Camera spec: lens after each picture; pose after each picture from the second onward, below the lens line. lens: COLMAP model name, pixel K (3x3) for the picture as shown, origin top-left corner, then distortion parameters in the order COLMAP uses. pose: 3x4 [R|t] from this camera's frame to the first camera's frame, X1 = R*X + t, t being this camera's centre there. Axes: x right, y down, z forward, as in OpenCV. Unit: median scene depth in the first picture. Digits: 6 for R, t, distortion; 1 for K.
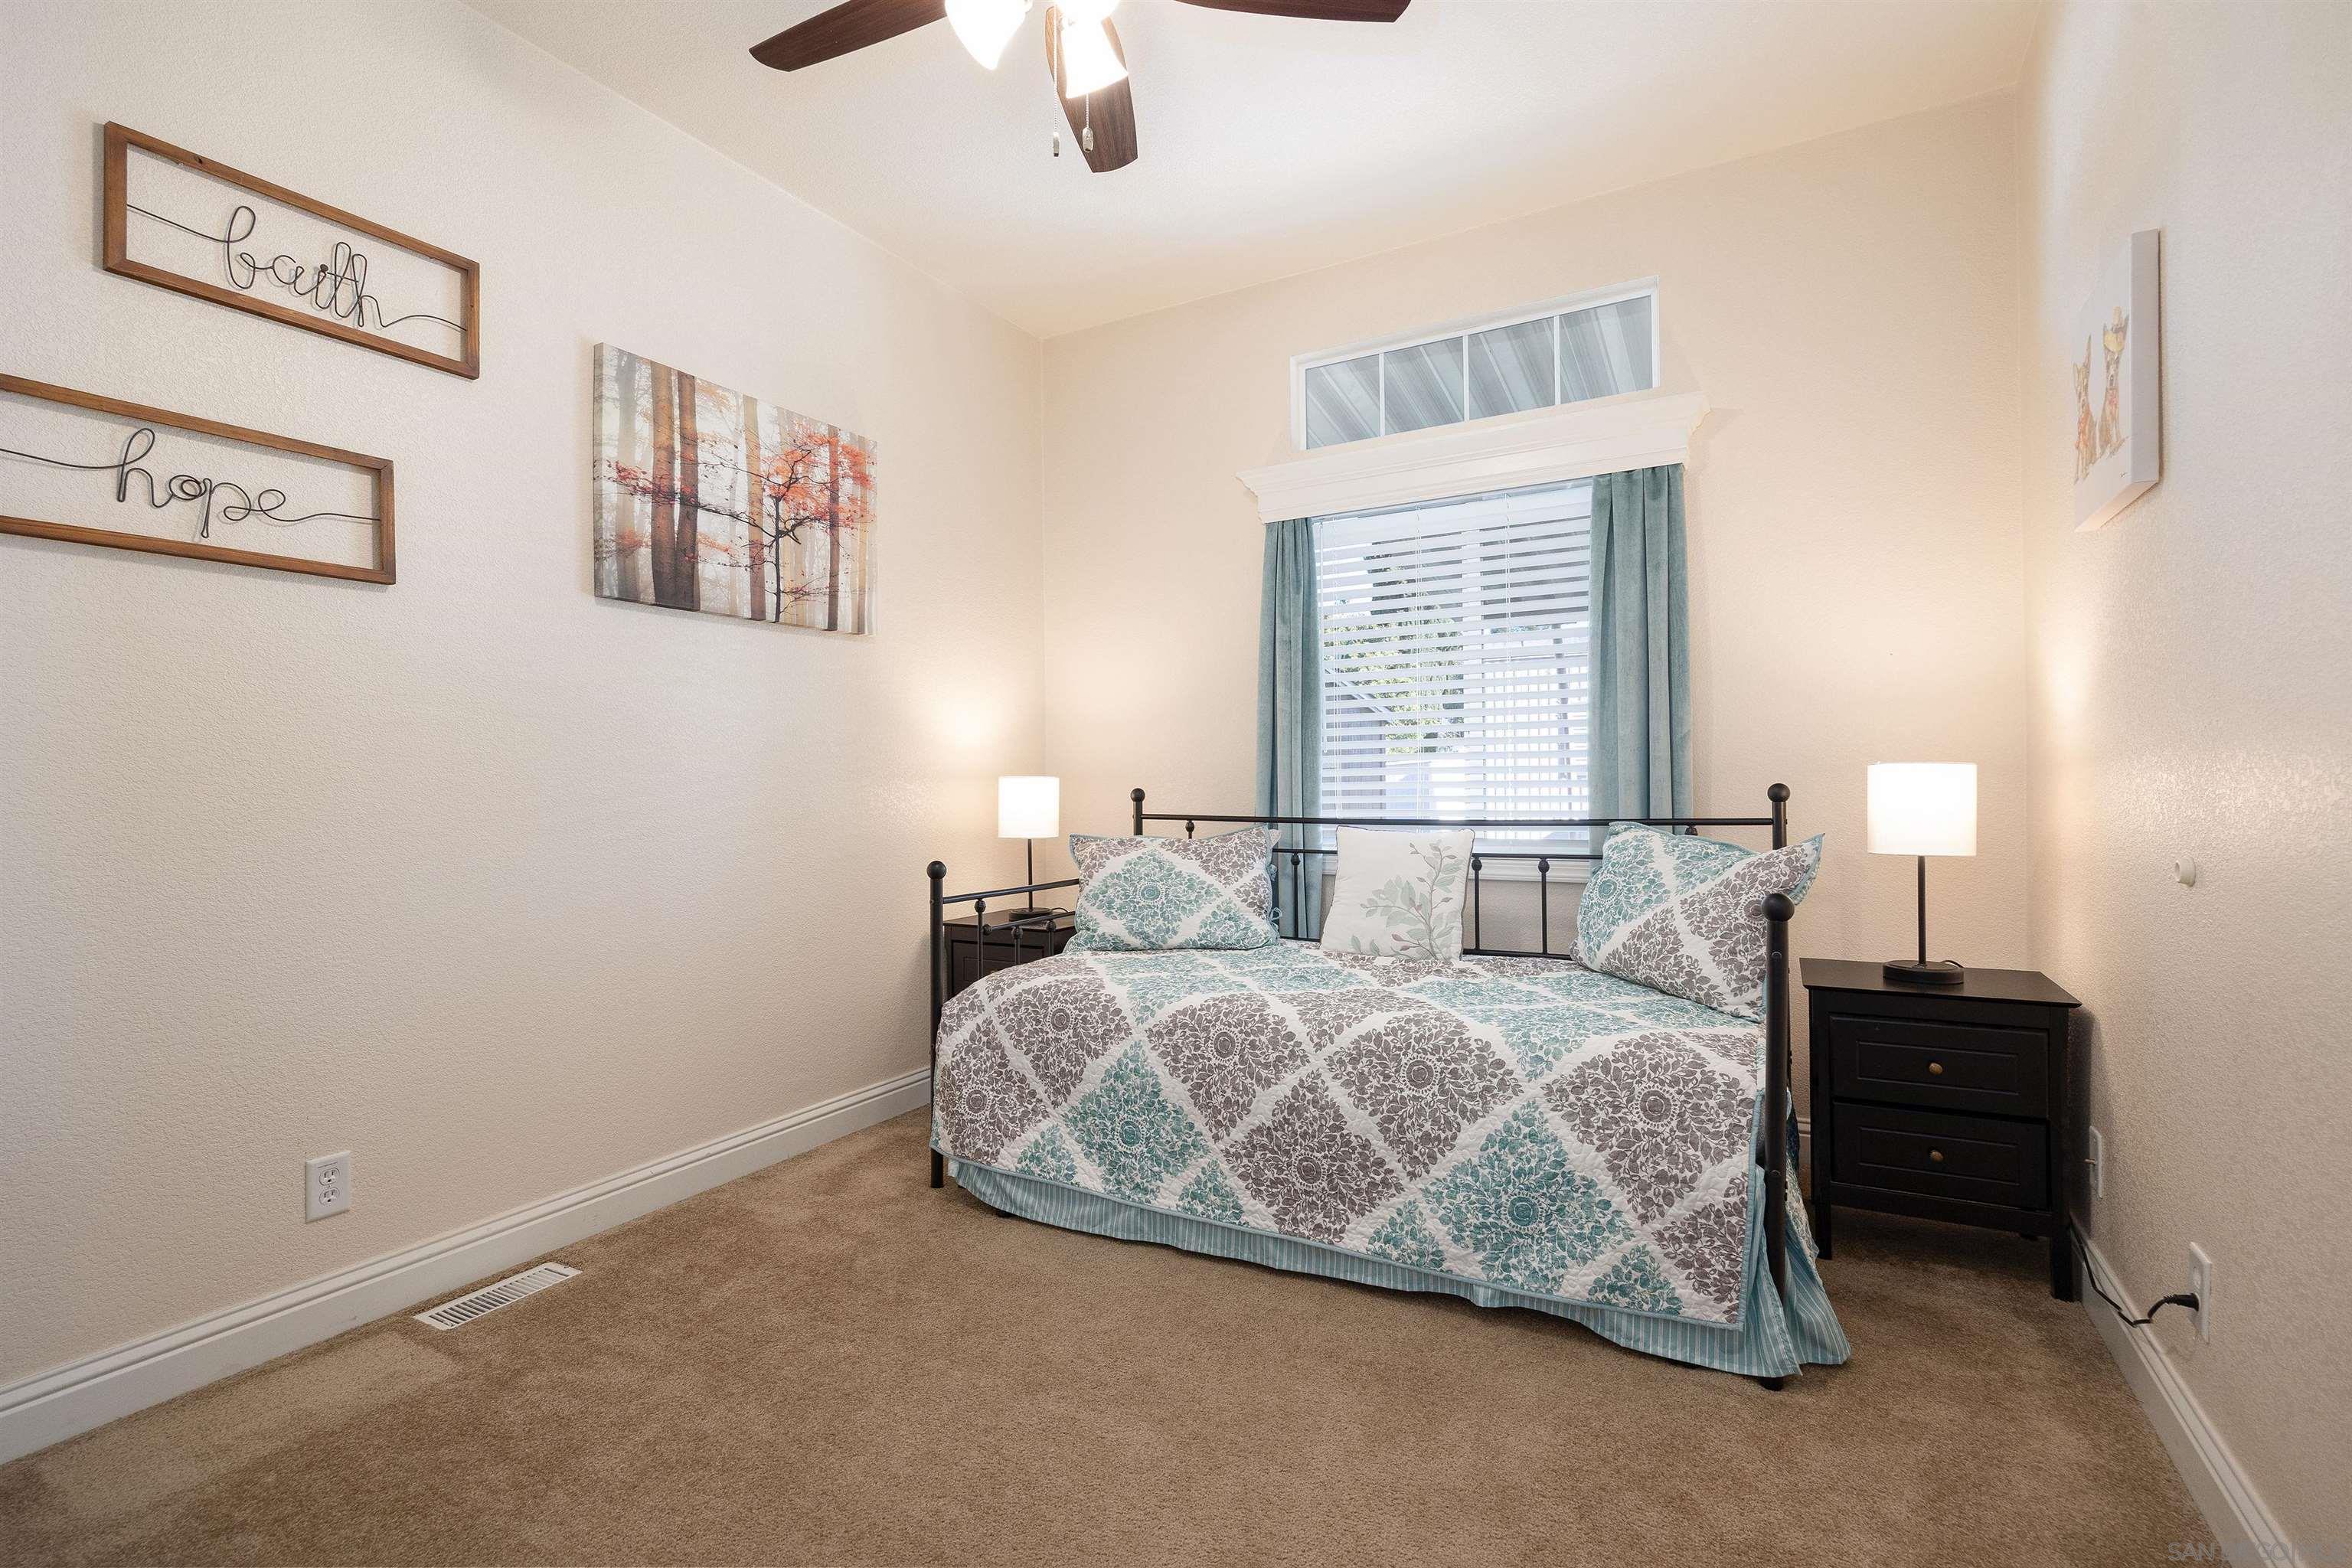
lens RADIAL K [[1078.8, 0, 1178.2], [0, 1078.8, 778.7], [0, 0, 1]] dist [-0.003285, -0.000444]
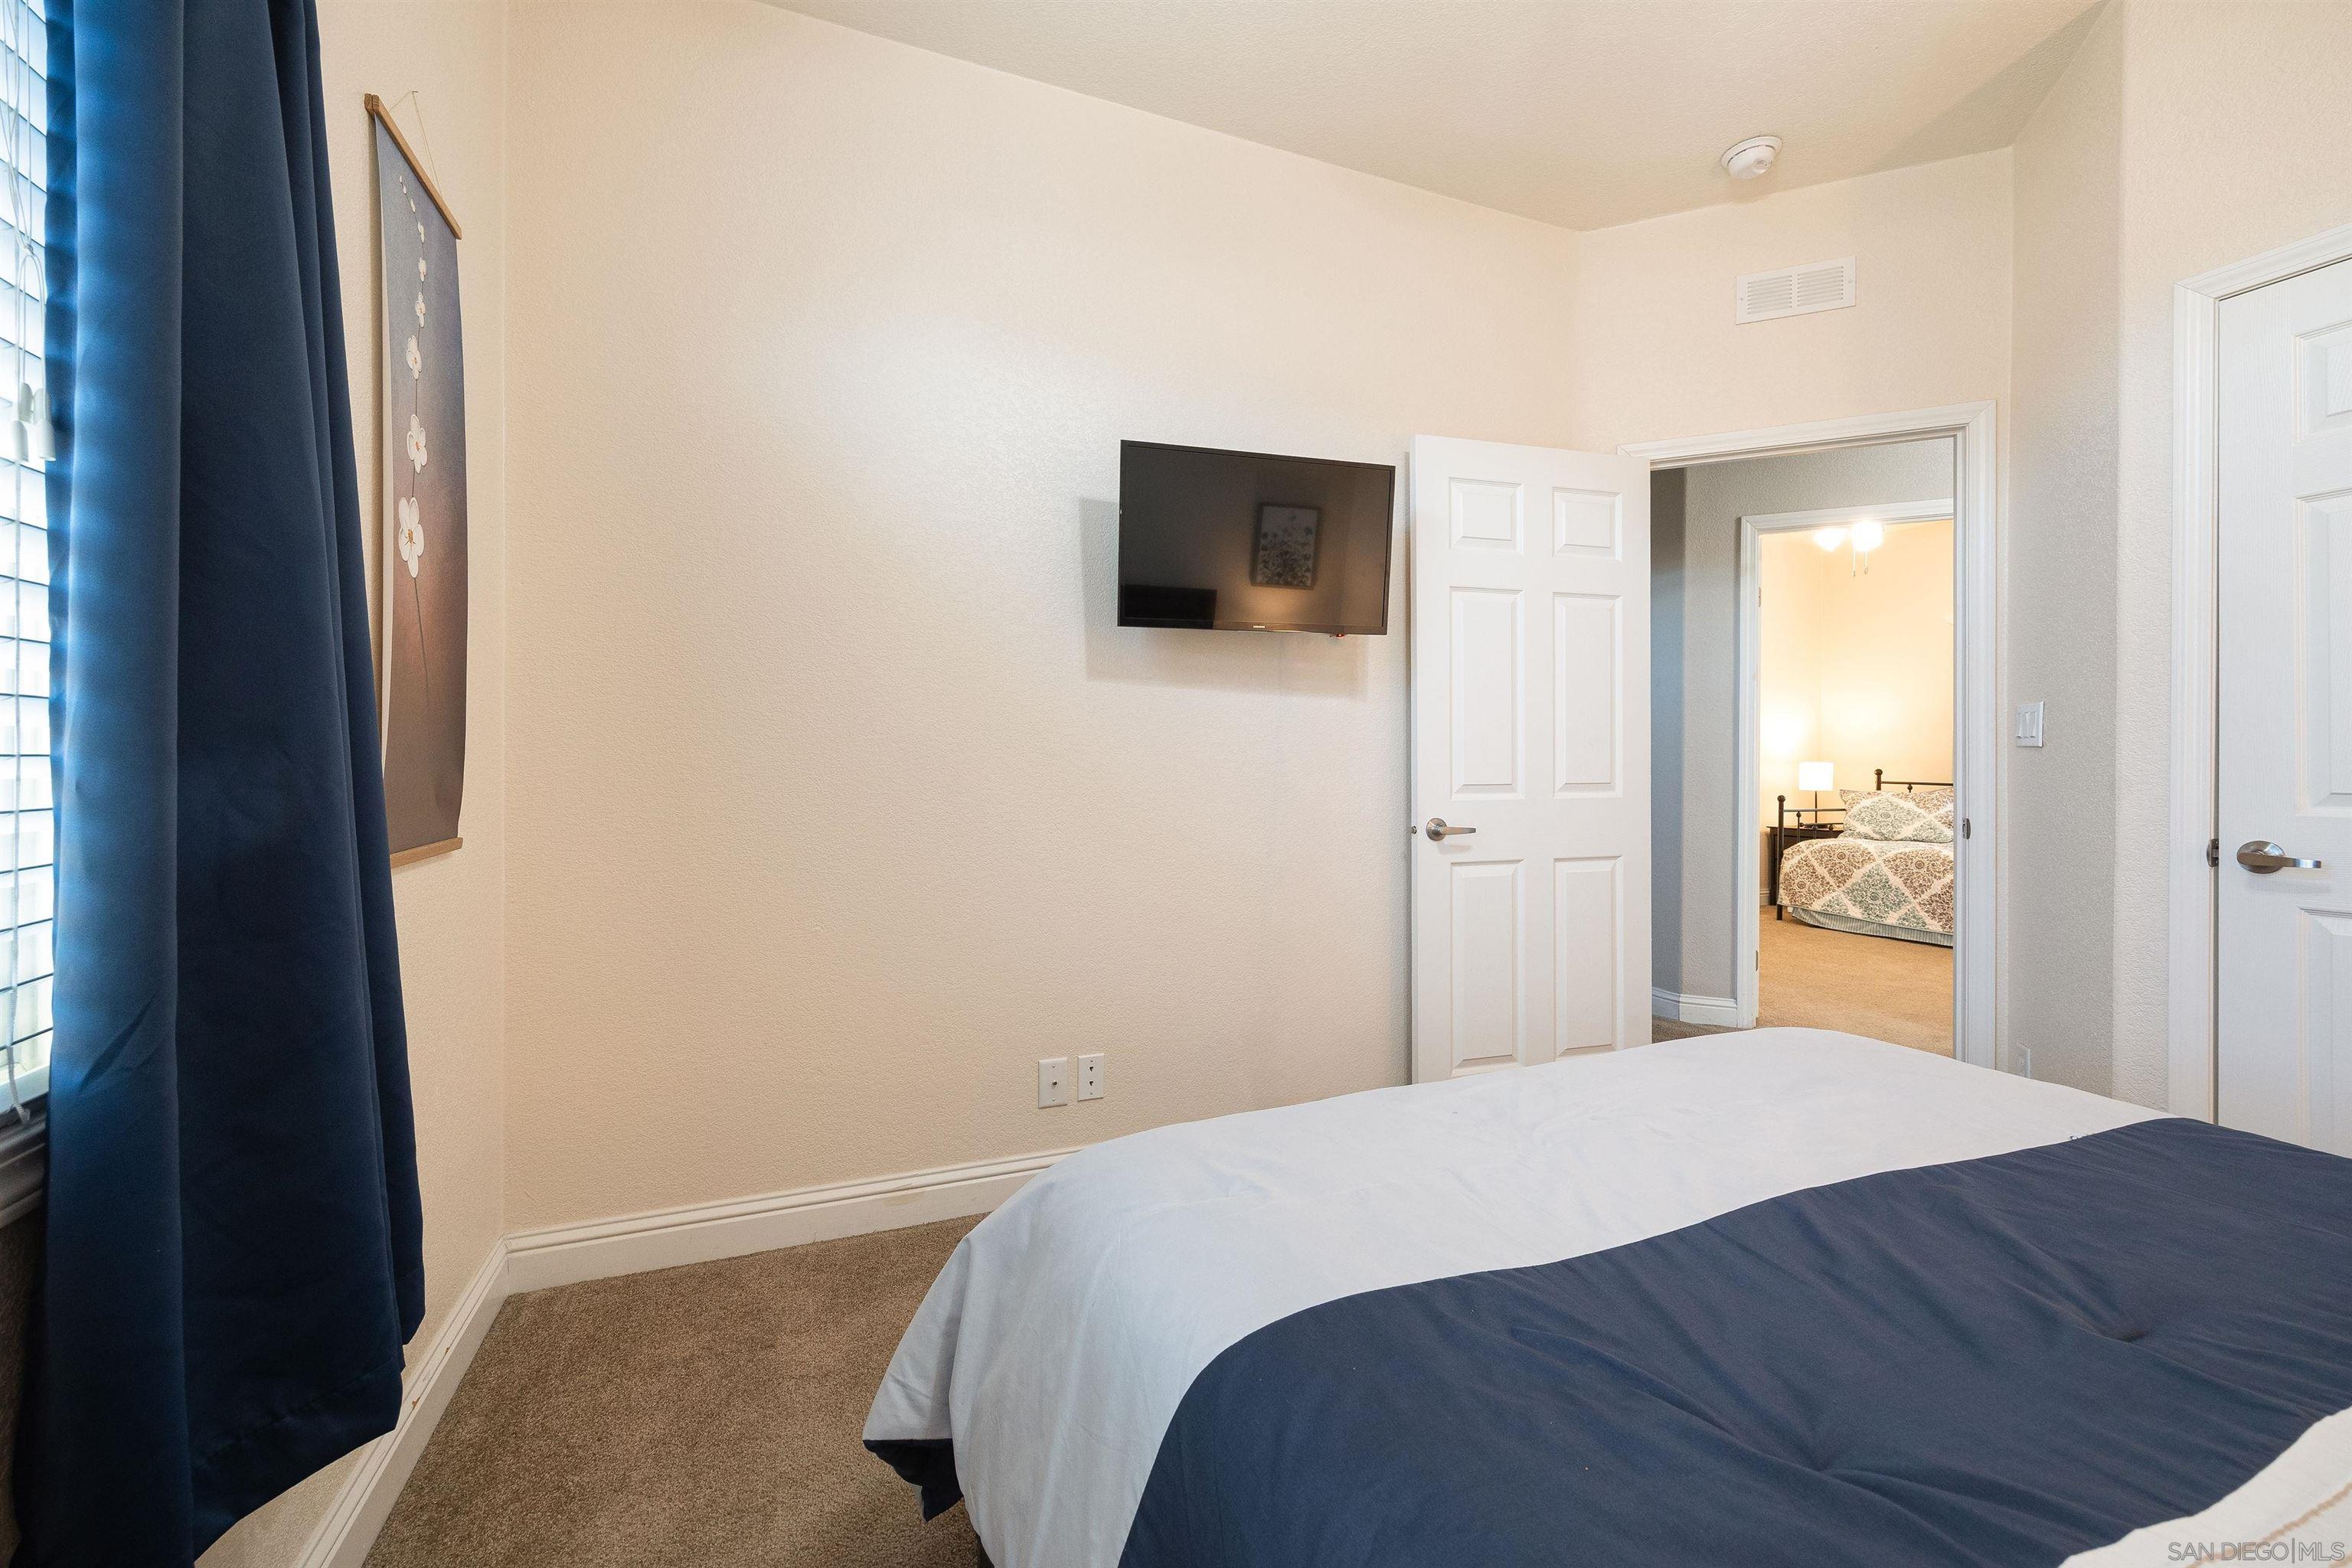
lens RADIAL K [[941.6, 0, 1152.0], [0, 941.6, 770.3], [0, 0, 1]] dist [-0.000099, 0.000008]
pose [[0.772957, 0.014217, -0.634299, 0.045074], [-0.006876, 0.999878, 0.014032, -0.006143], [0.634421, -0.006485, 0.772961, -1.841560]]
